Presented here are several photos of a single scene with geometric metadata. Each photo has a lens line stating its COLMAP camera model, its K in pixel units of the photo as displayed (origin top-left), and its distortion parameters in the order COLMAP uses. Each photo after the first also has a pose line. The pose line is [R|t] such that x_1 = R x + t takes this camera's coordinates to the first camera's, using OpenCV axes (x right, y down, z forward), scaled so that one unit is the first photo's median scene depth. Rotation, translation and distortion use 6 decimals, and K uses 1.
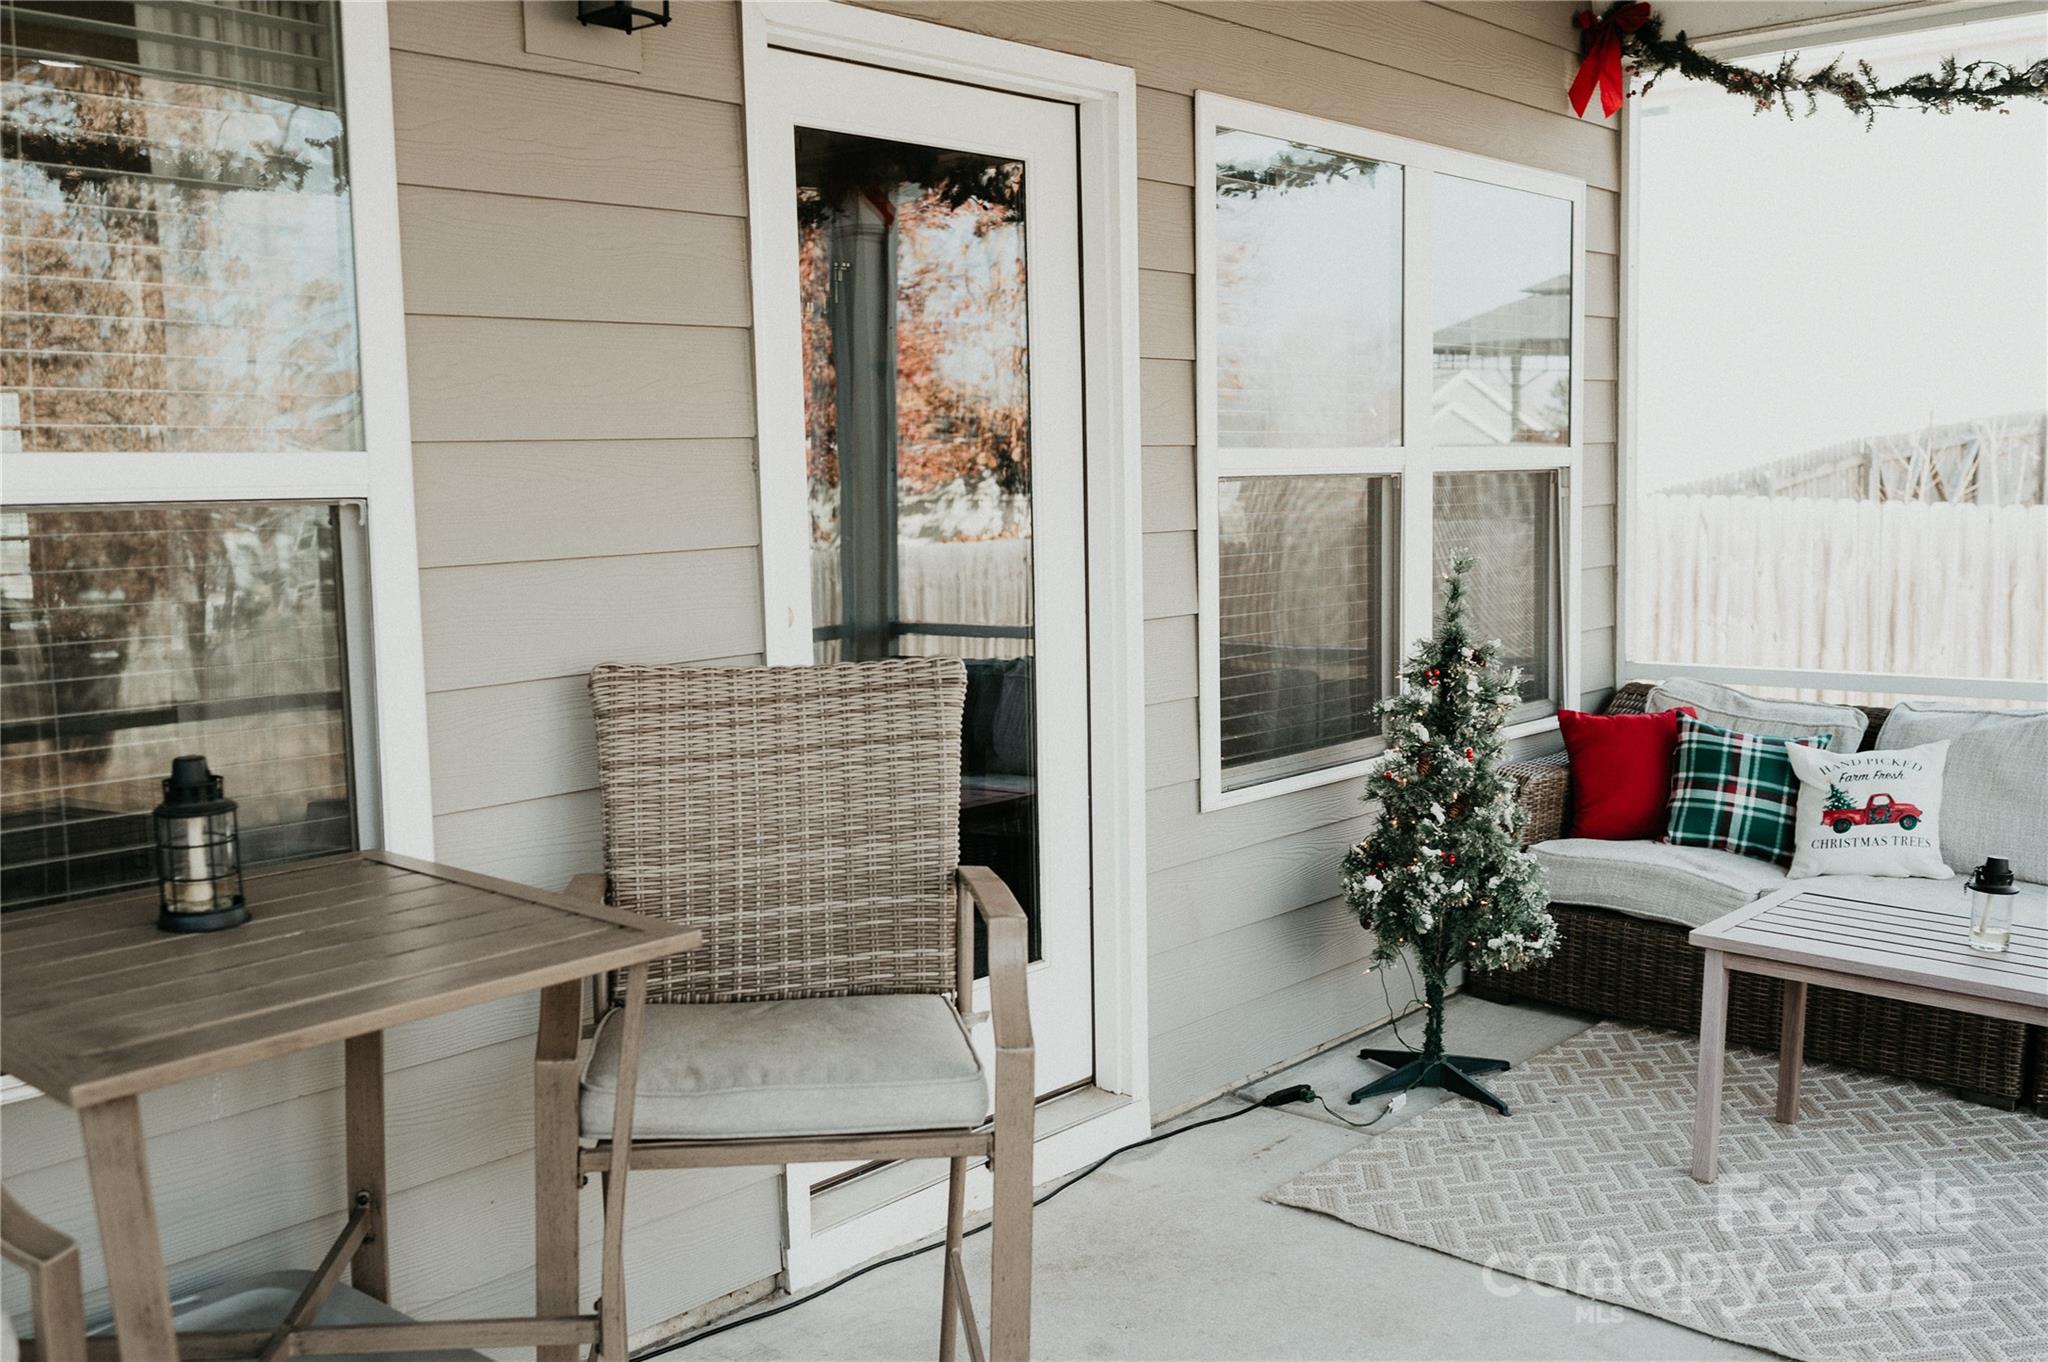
lens RADIAL K [[2009.5, 0, 1040.6], [0, 2009.5, 680.4], [0, 0, 1]] dist [0.013088, 0.000000]
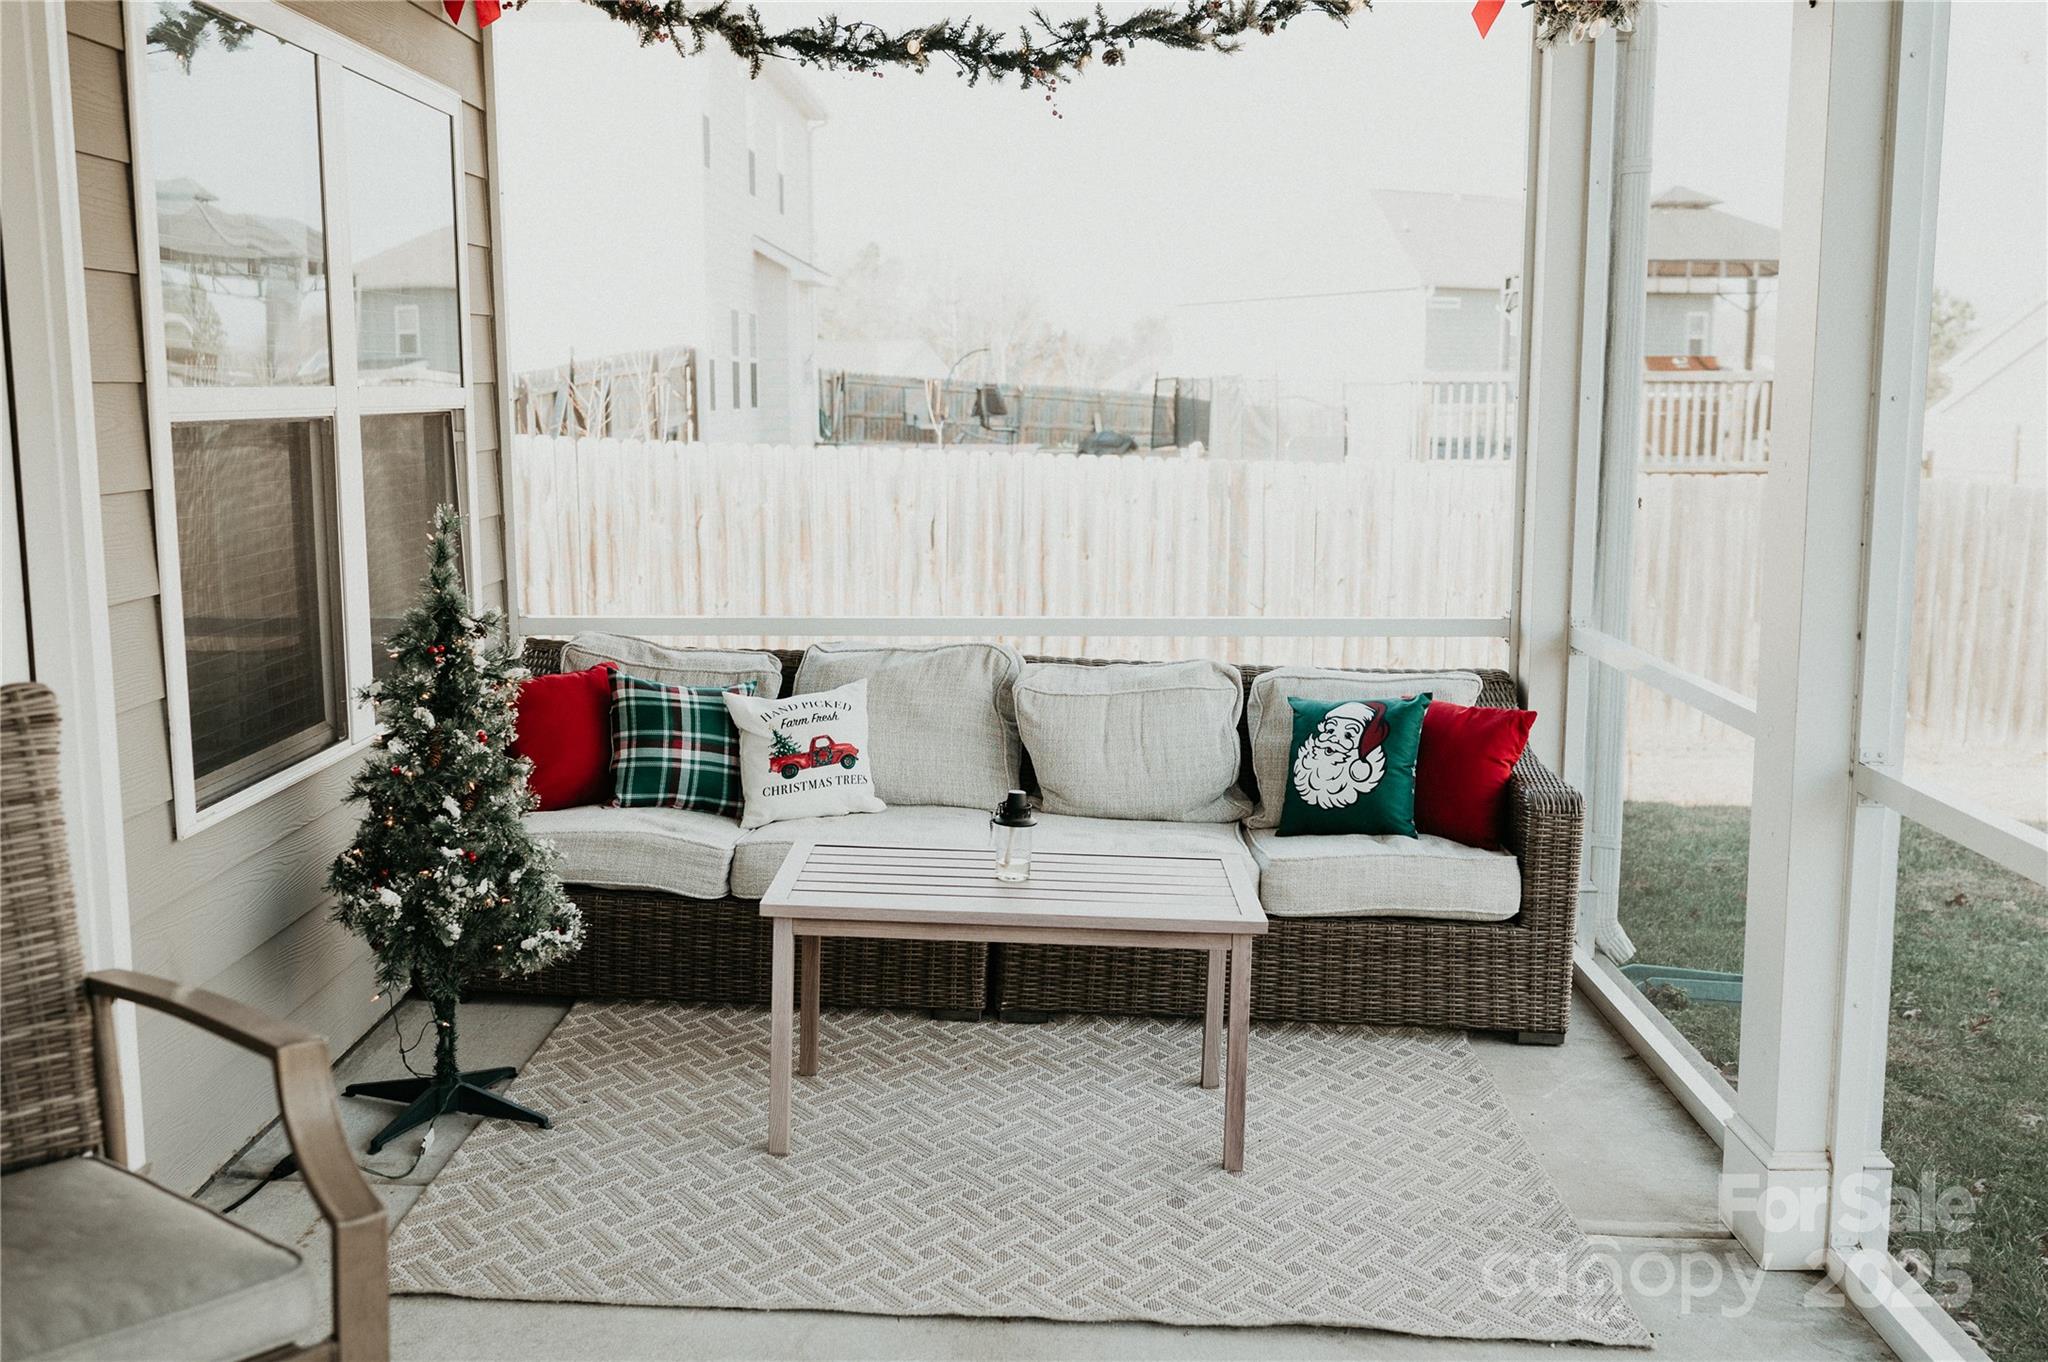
lens RADIAL K [[2009.5, 0, 1021.2], [0, 2009.5, 685.1], [0, 0, 1]] dist [0.013088, 0.000000]
pose [[0.771811, -0.076152, 0.631275, -0.158326], [0.051740, 0.997032, 0.057016, -0.024157], [-0.633743, -0.011343, 0.773460, 0.155595]]
